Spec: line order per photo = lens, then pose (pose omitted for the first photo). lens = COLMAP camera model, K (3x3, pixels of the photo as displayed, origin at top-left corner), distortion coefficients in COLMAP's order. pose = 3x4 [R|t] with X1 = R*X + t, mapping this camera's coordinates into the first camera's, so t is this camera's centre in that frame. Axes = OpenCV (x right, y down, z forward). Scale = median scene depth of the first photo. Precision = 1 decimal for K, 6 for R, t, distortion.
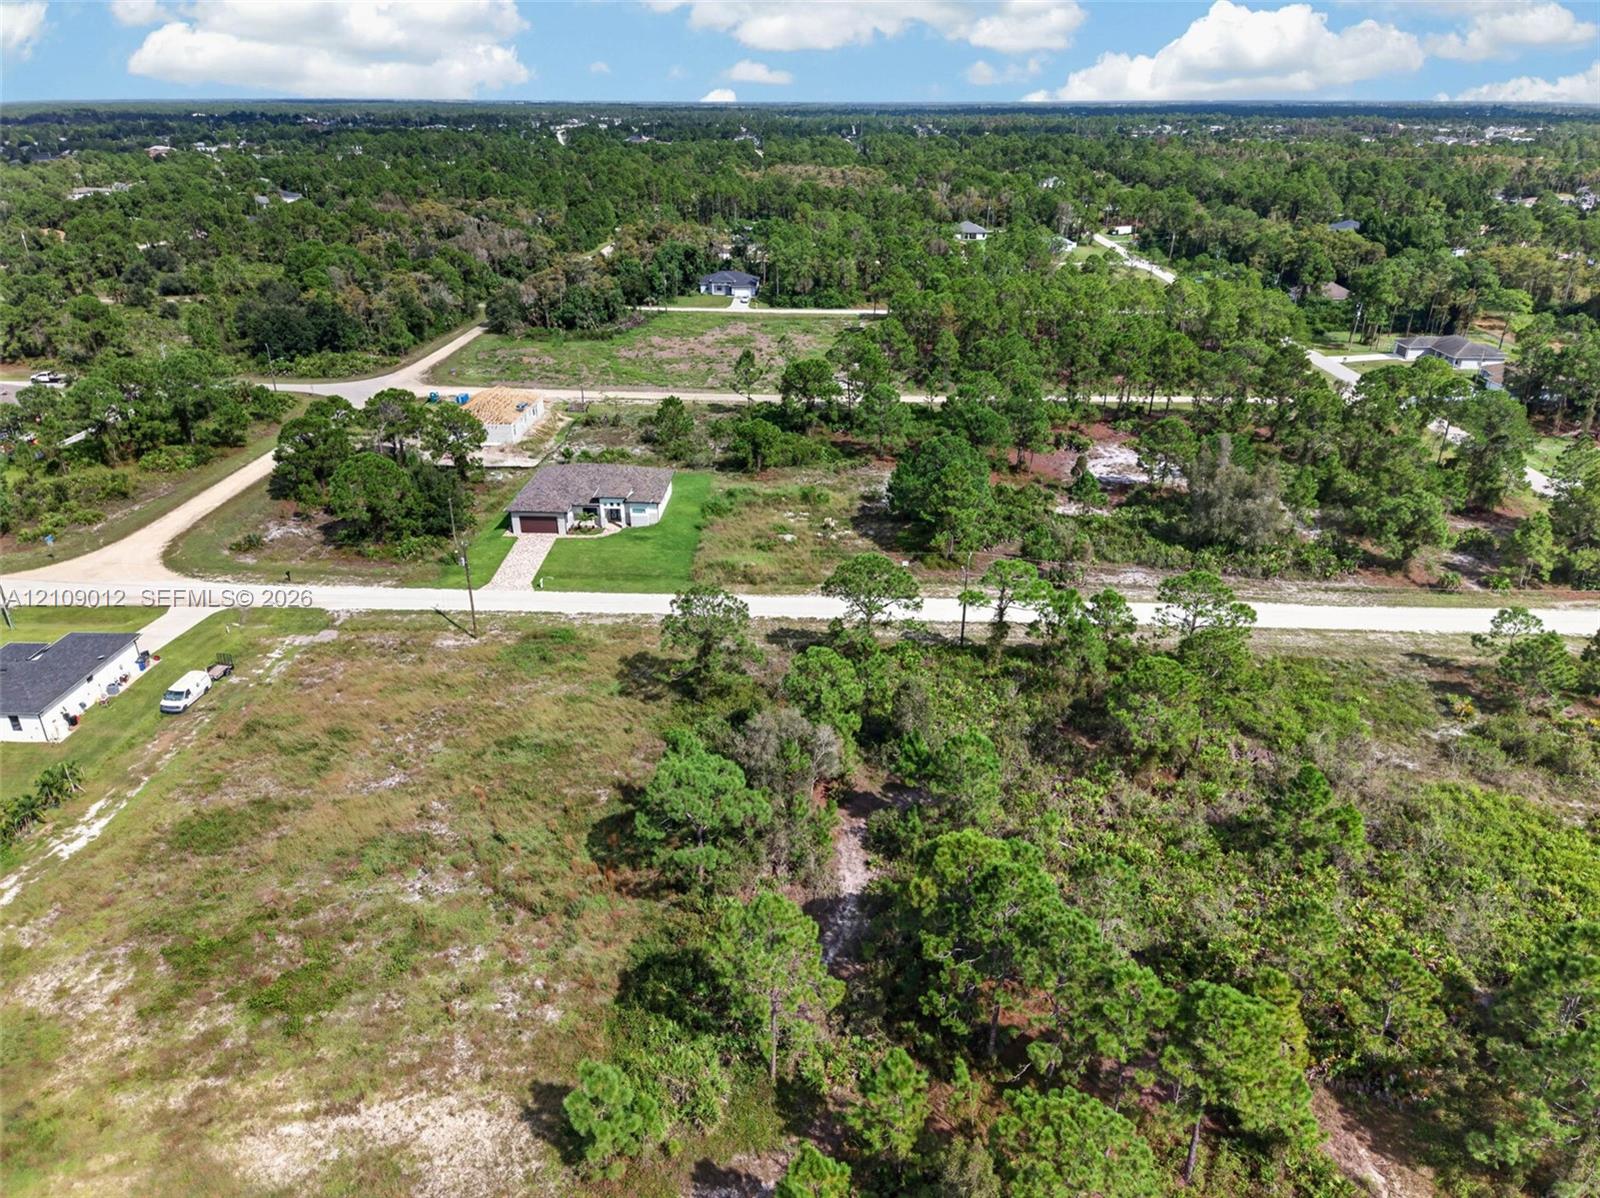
lens RADIAL K [[1056.2, 0, 802.0], [0, 1056.2, 620.1], [0, 0, 1]] dist [0.134775, -0.155721]
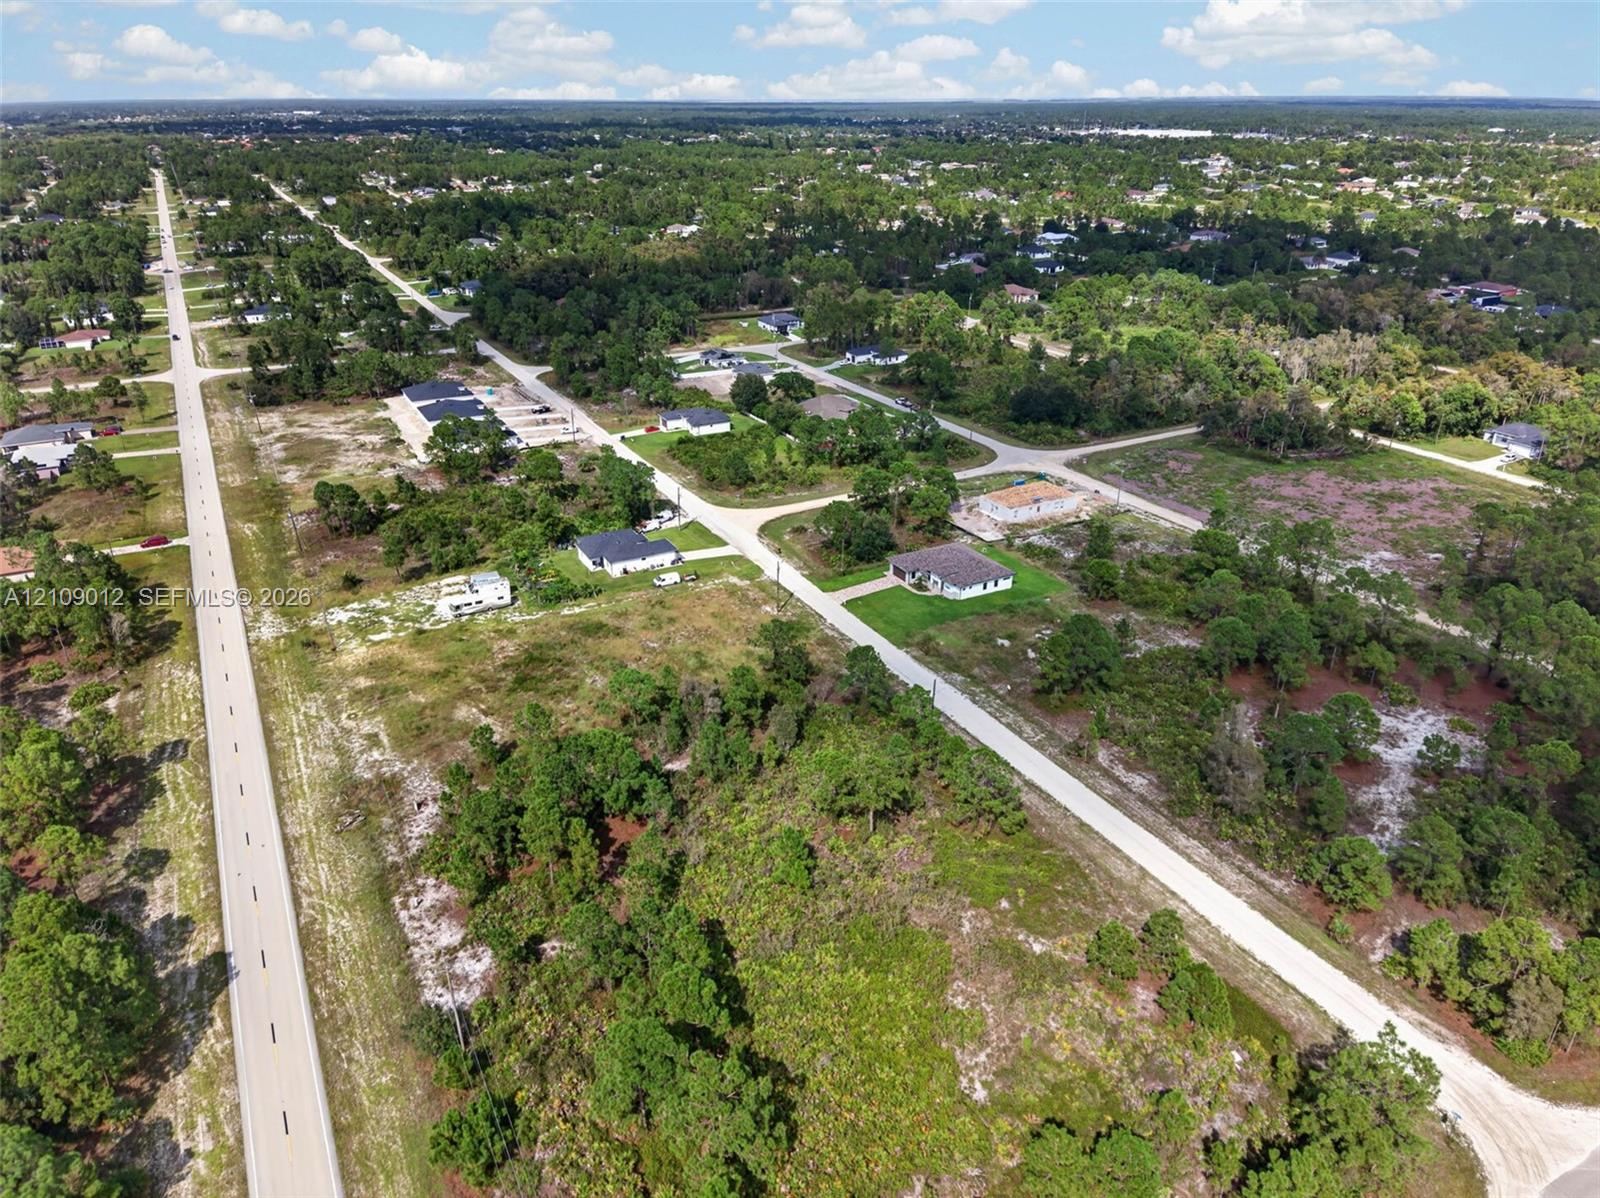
lens RADIAL K [[1071.4, 0, 800.0], [0, 1071.4, 599.0], [0, 0, 1]] dist [0.104679, -0.112682]
pose [[0.507694, 0.361214, -0.782158, 0.967348], [-0.374338, 0.910174, 0.177353, -0.291014], [0.775962, 0.202751, 0.597306, -0.051178]]
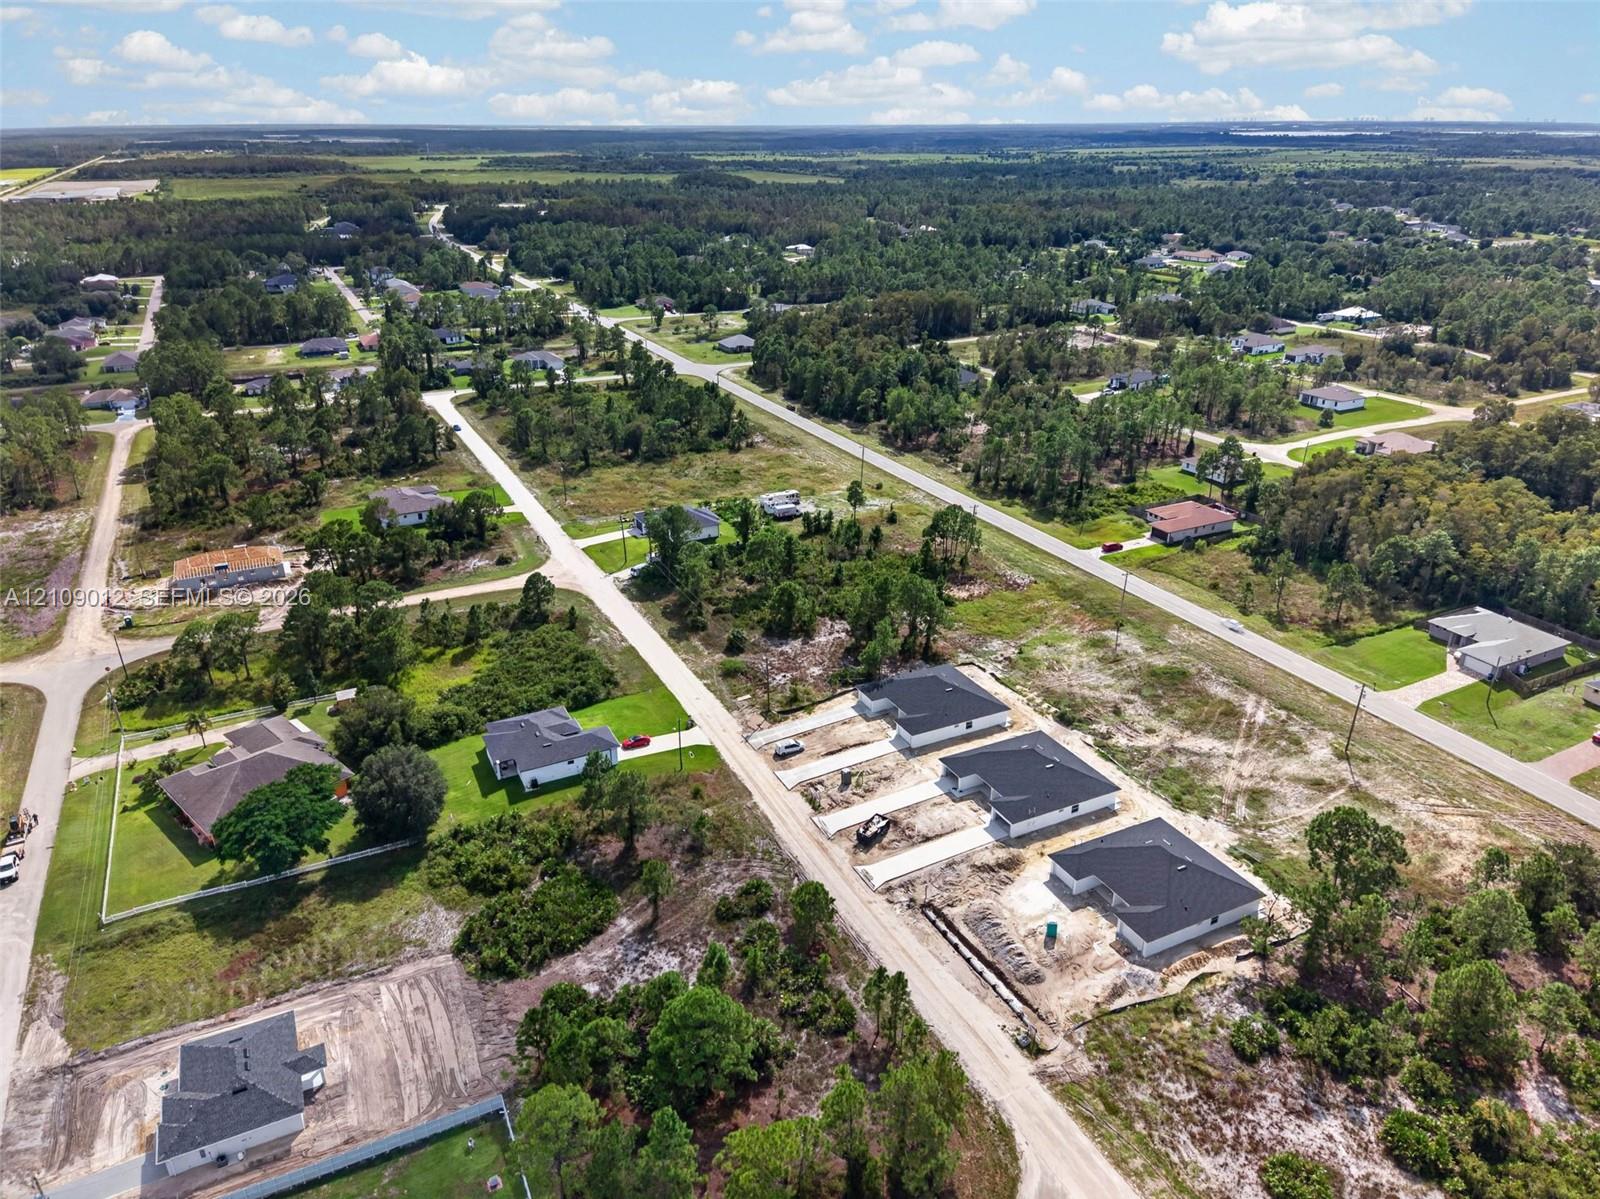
lens RADIAL K [[1071.4, 0, 800.0], [0, 1071.4, 599.5], [0, 0, 1]] dist [0.104679, -0.112682]
pose [[-0.481106, -0.351838, 0.802961, -2.280325], [0.384607, 0.738367, 0.553977, -0.852826], [-0.787791, 0.575346, -0.219913, 1.077146]]
